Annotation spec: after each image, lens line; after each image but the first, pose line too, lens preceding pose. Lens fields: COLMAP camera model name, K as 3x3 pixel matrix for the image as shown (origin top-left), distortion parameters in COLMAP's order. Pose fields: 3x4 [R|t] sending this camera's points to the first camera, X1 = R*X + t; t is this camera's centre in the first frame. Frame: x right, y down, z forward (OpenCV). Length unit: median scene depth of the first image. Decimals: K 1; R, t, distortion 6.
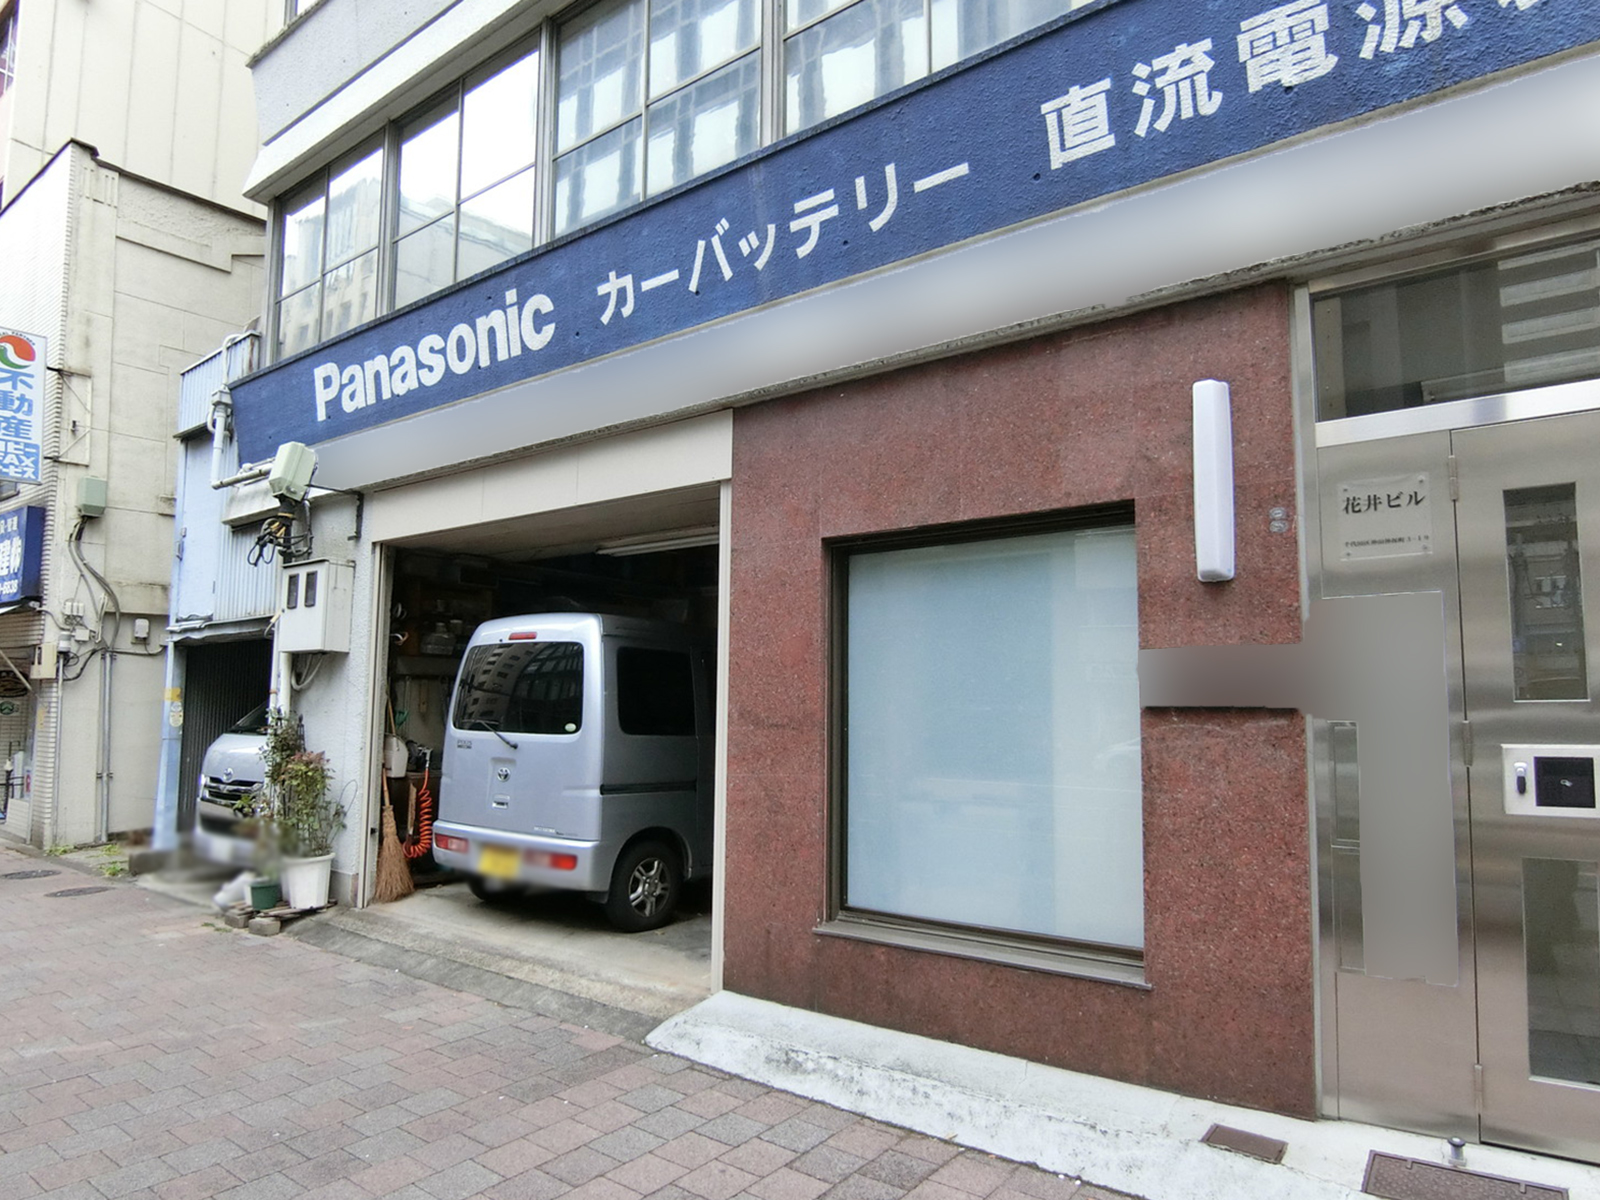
lens RADIAL K [[889.7, 0, 799.9], [0, 889.7, 662.1], [0, 0, 1]] dist [-0.000871, -0.000076]
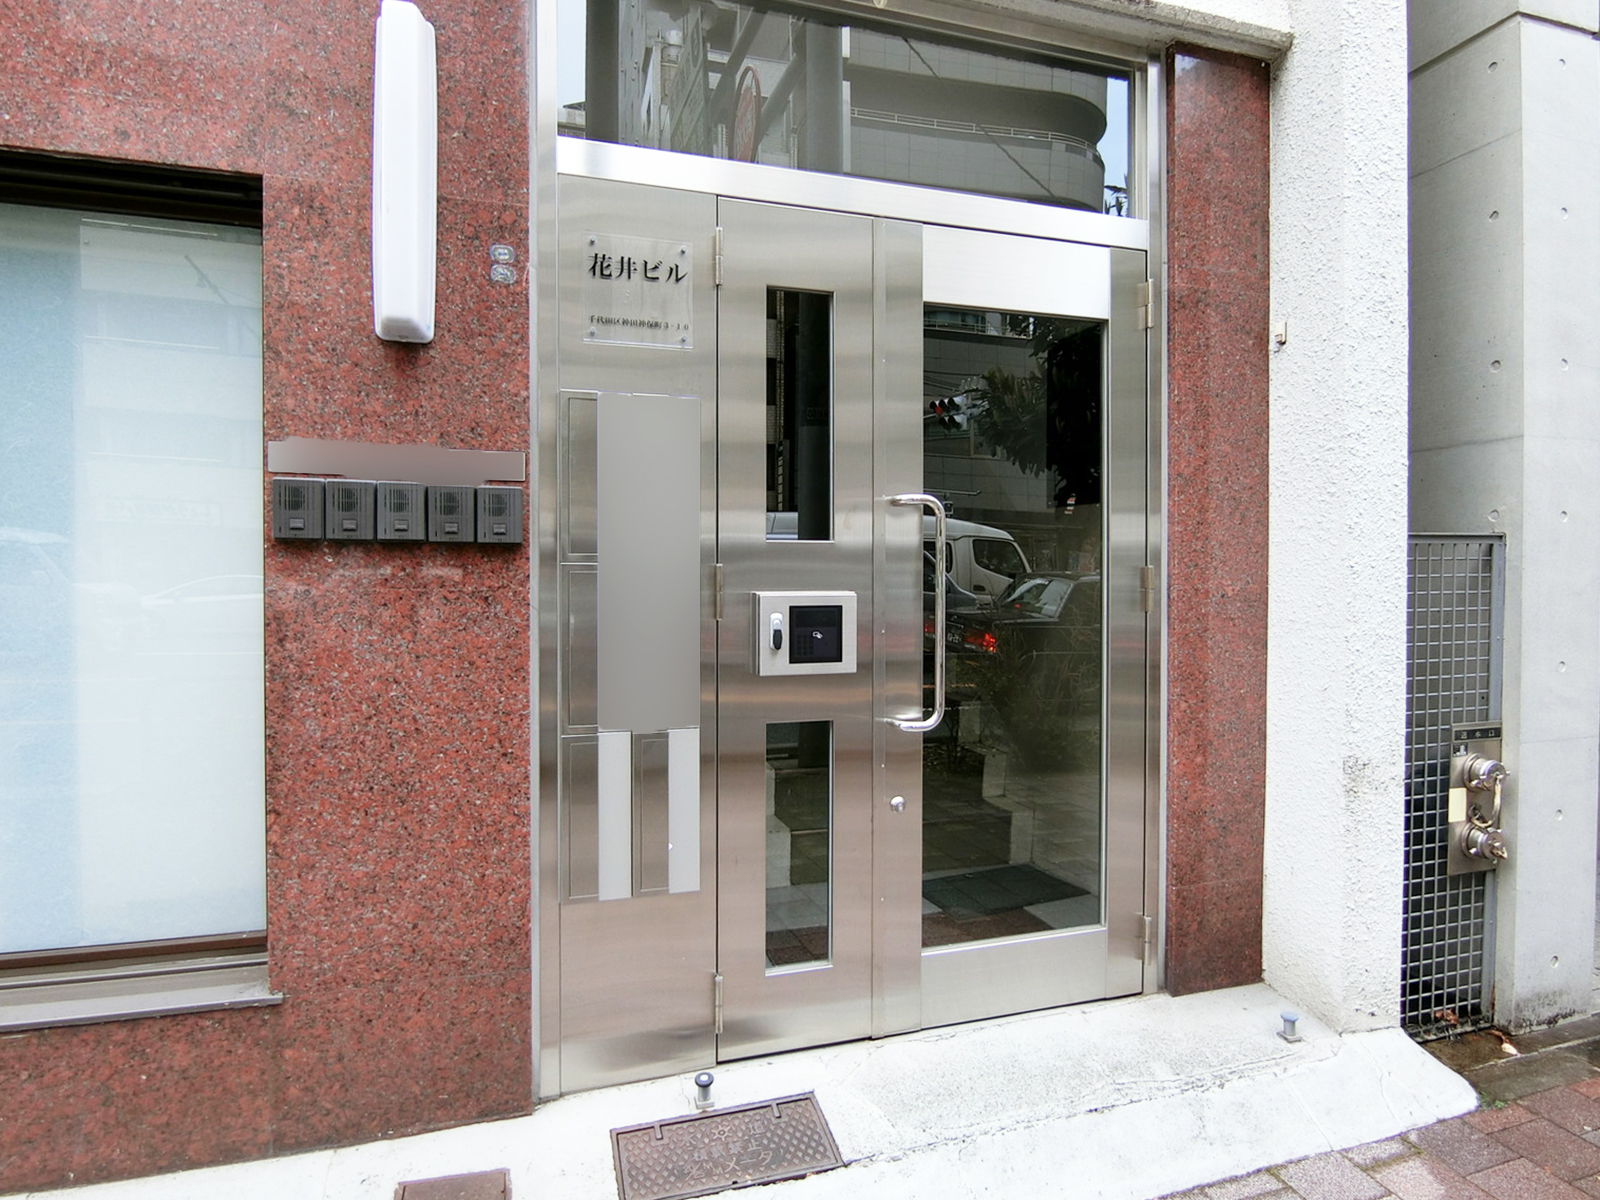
lens RADIAL K [[871.4, 0, 800.0], [0, 871.4, 600.0], [0, 0, 1]] dist [-0.020116, -0.000899]
pose [[0.545181, -0.020427, 0.838069, 0.105997], [-0.057375, 0.996450, 0.061611, 0.038897], [-0.836352, -0.081673, 0.542074, 0.431875]]
